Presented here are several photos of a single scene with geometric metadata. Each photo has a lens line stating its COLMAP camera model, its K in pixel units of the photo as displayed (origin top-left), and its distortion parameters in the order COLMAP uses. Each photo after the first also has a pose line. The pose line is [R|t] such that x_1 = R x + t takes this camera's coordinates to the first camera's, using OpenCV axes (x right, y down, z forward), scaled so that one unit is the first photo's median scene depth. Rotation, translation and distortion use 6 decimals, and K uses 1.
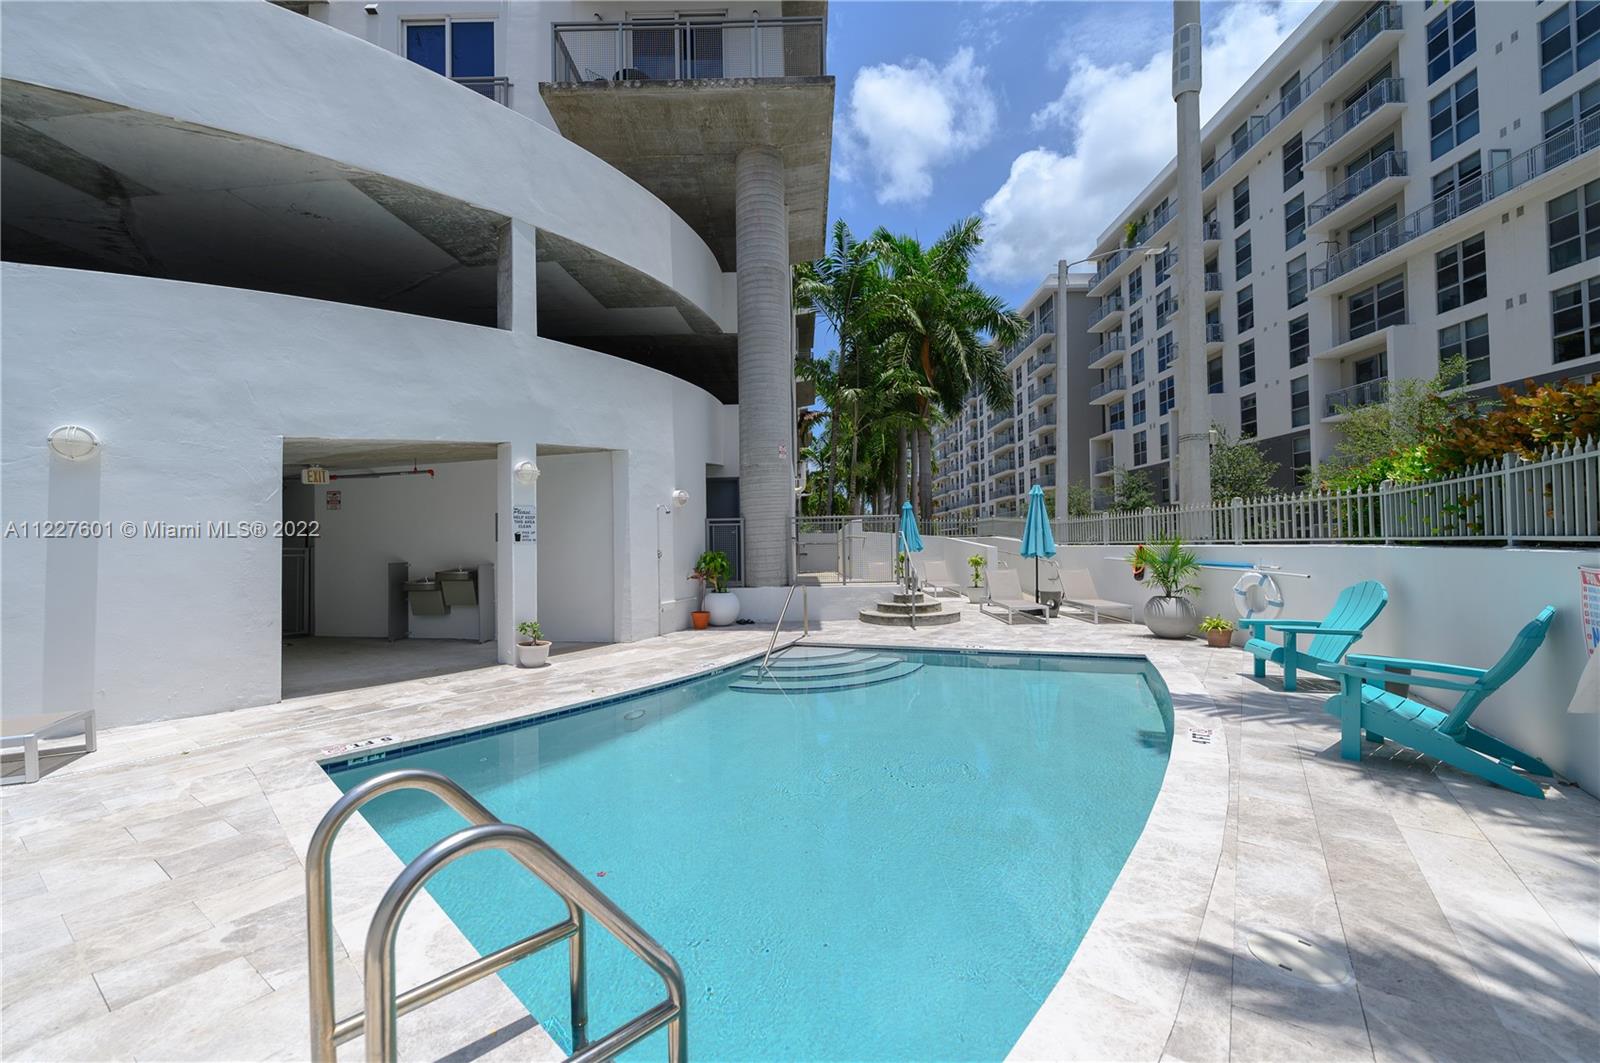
lens RADIAL K [[641.7, 0, 802.6], [0, 641.7, 535.4], [0, 0, 1]] dist [0.000816, -0.000450]
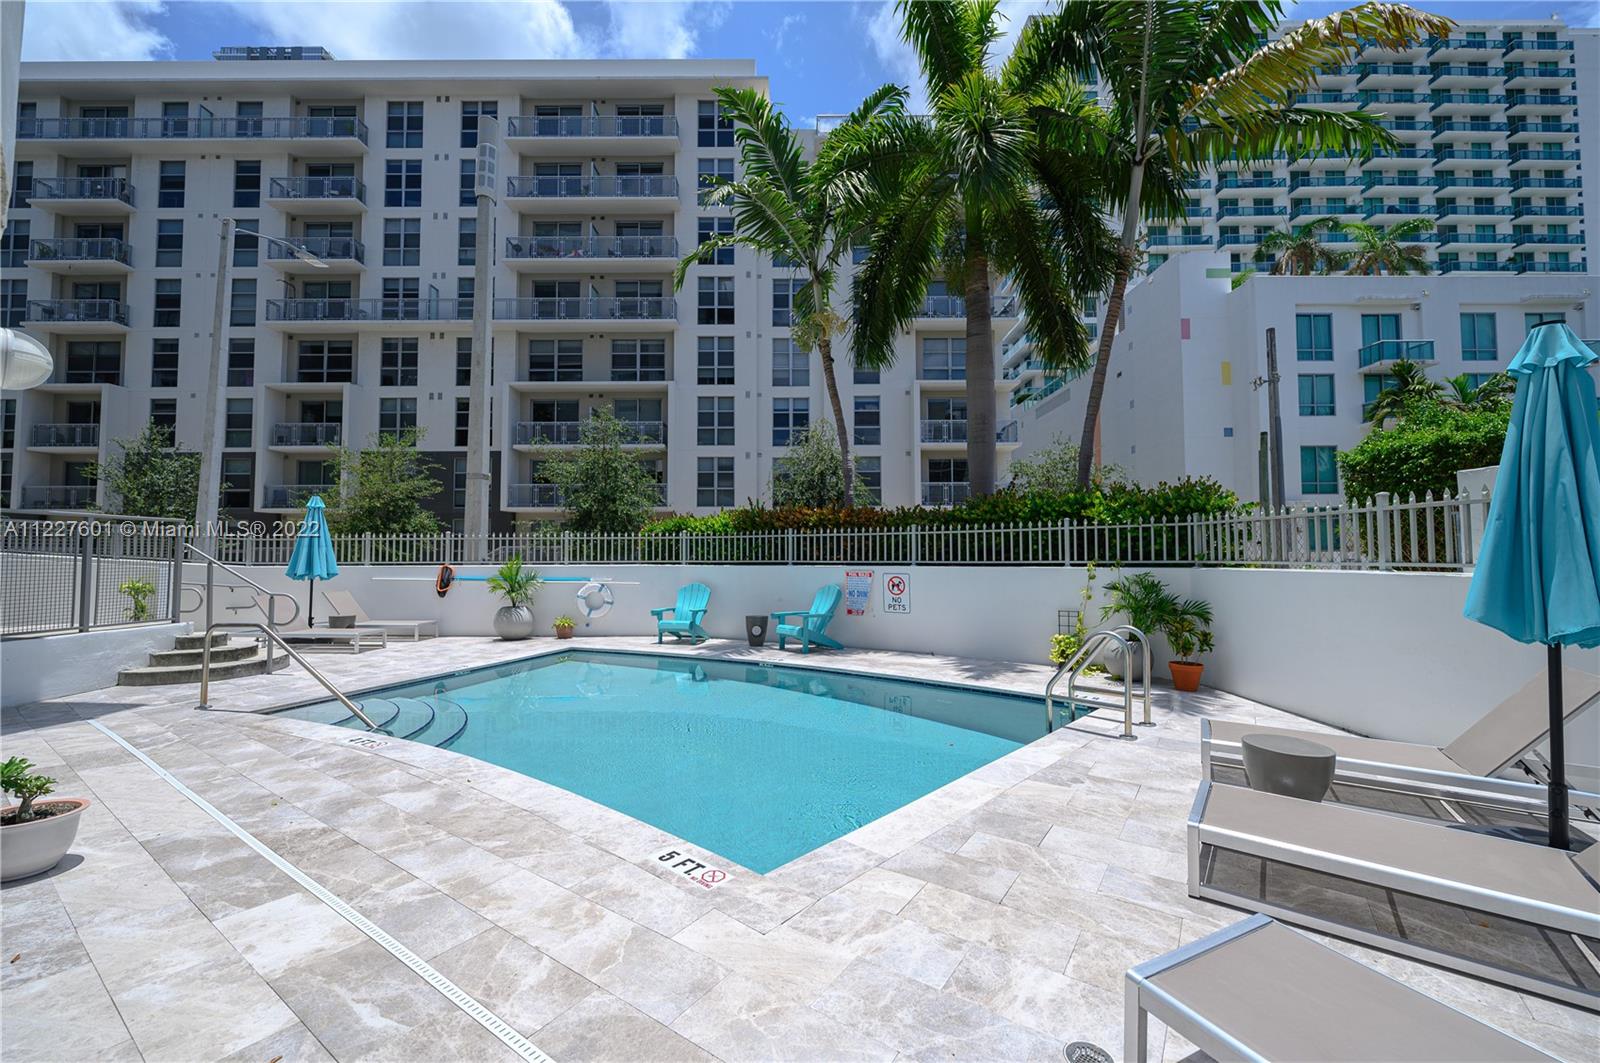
lens RADIAL K [[641.7, 0, 802.1], [0, 641.7, 533.2], [0, 0, 1]] dist [0.000816, -0.000450]
pose [[-0.014895, 0.055711, 0.998336, -0.273498], [-0.013120, 0.998350, -0.055908, 0.006200], [-0.999803, -0.013931, -0.014140, 0.184107]]
